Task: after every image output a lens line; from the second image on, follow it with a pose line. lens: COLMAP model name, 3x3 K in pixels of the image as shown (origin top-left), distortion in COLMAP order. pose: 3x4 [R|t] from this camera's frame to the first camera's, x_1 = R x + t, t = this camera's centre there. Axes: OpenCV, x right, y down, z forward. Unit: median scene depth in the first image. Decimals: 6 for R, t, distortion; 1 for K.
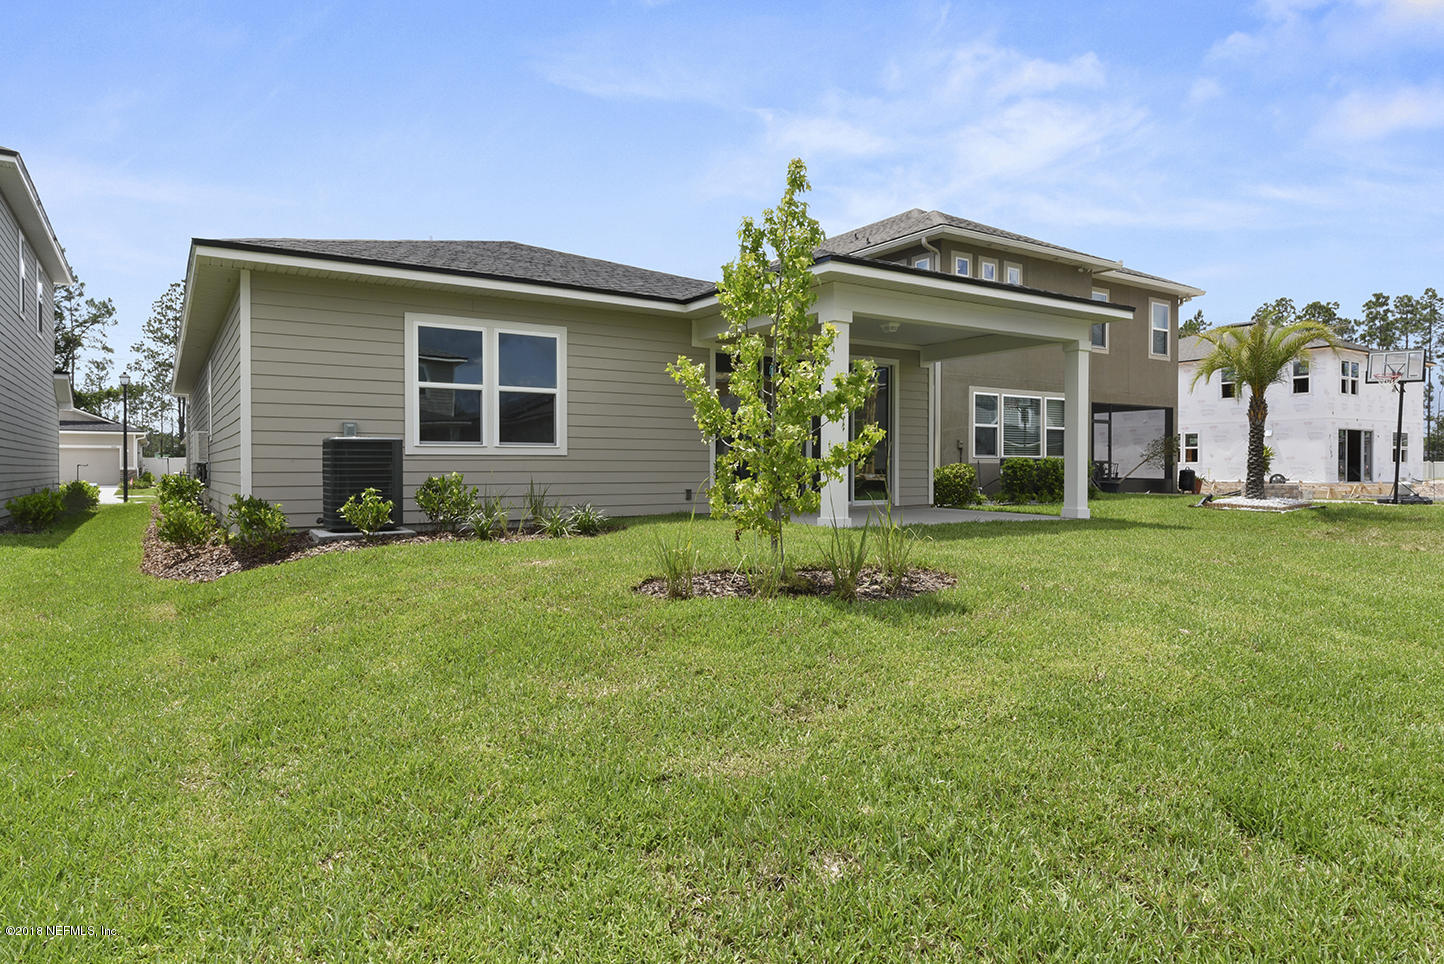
lens RADIAL K [[877.0, 0, 725.6], [0, 877.0, 483.5], [0, 0, 1]] dist [-0.007112, -0.000503]
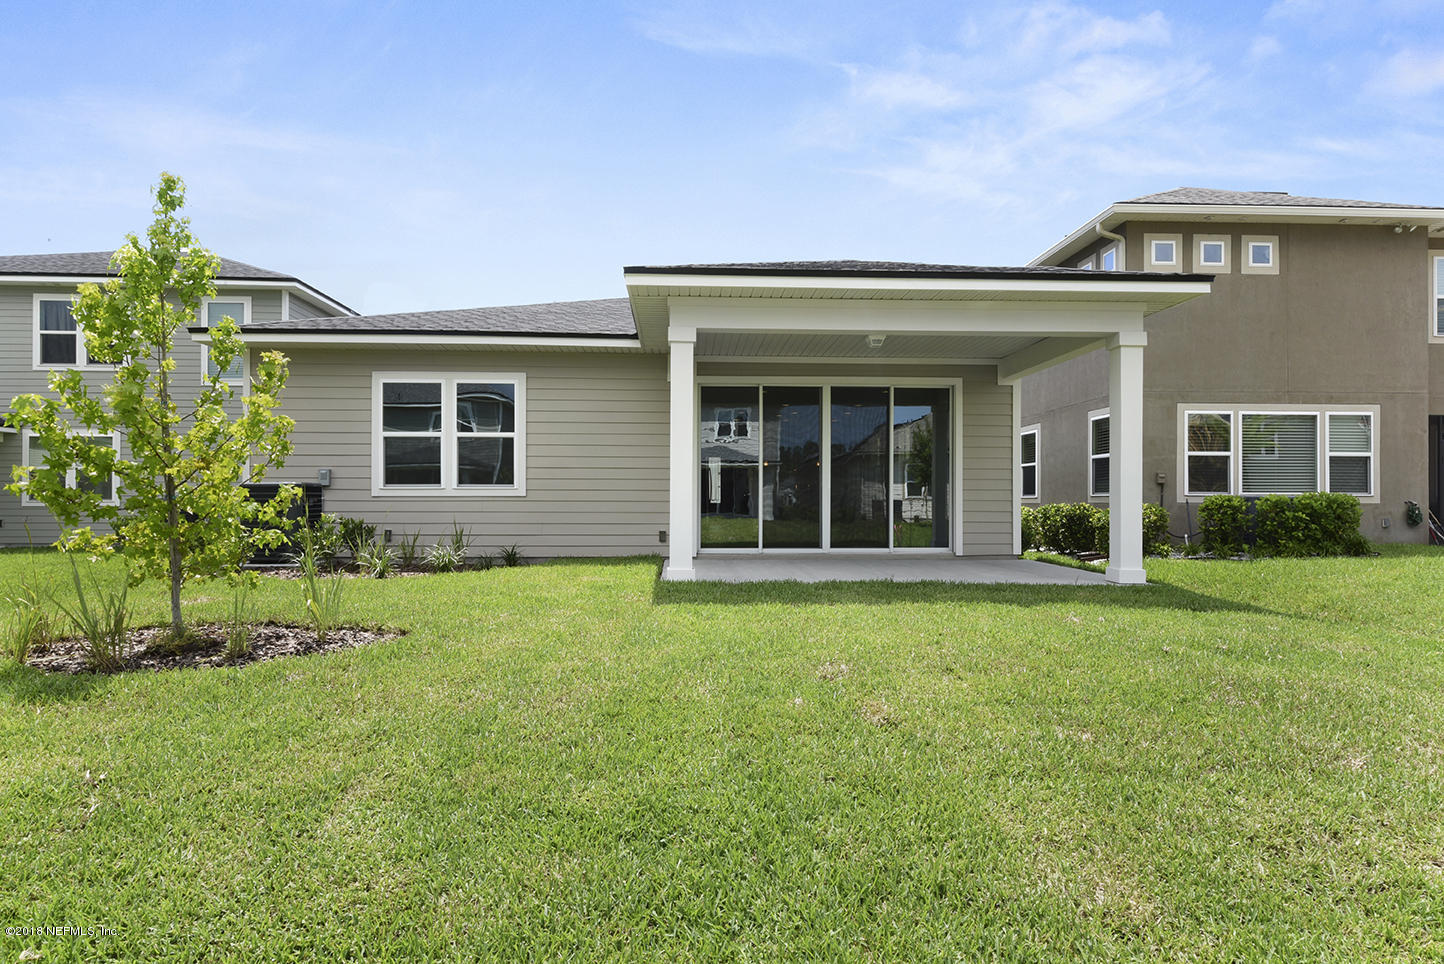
lens RADIAL K [[822.6, 0, 719.5], [0, 822.6, 481.6], [0, 0, 1]] dist [0.003451, 0.002929]
pose [[0.858241, -0.013379, -0.513072, 0.464775], [-0.010954, 0.998955, -0.044373, -0.008142], [0.513130, 0.043703, 0.857198, 0.260277]]
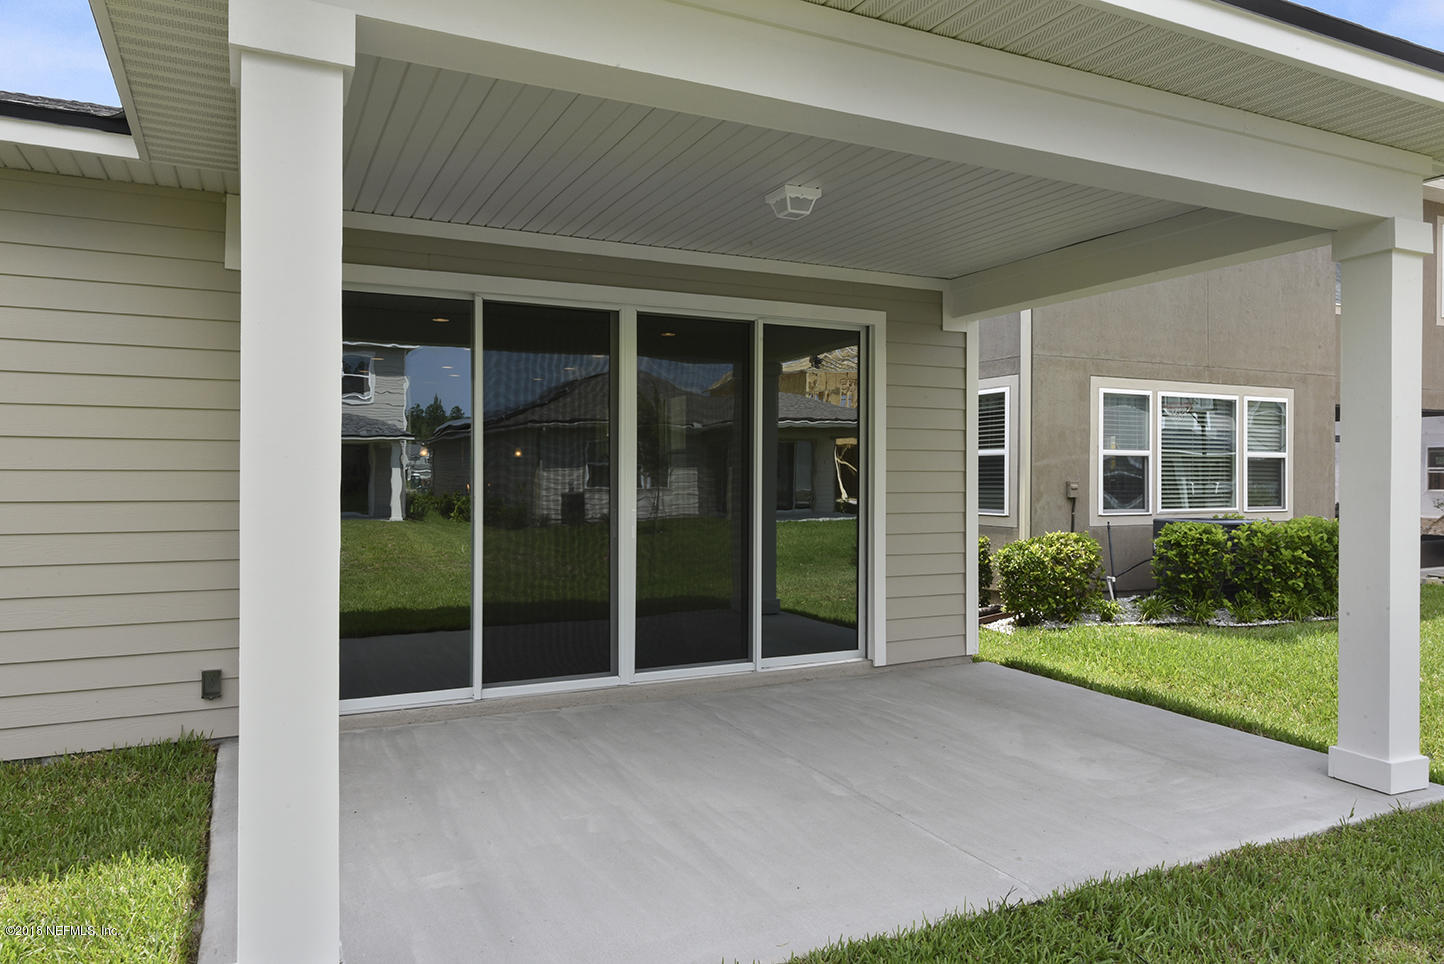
lens RADIAL K [[971.7, 0, 731.5], [0, 971.7, 482.7], [0, 0, 1]] dist [0.005361, -0.001180]
pose [[0.992661, 0.000896, -0.120930, 0.211161], [-0.002120, 0.999948, -0.009991, -0.065415], [0.120915, 0.010174, 0.992611, 0.625811]]
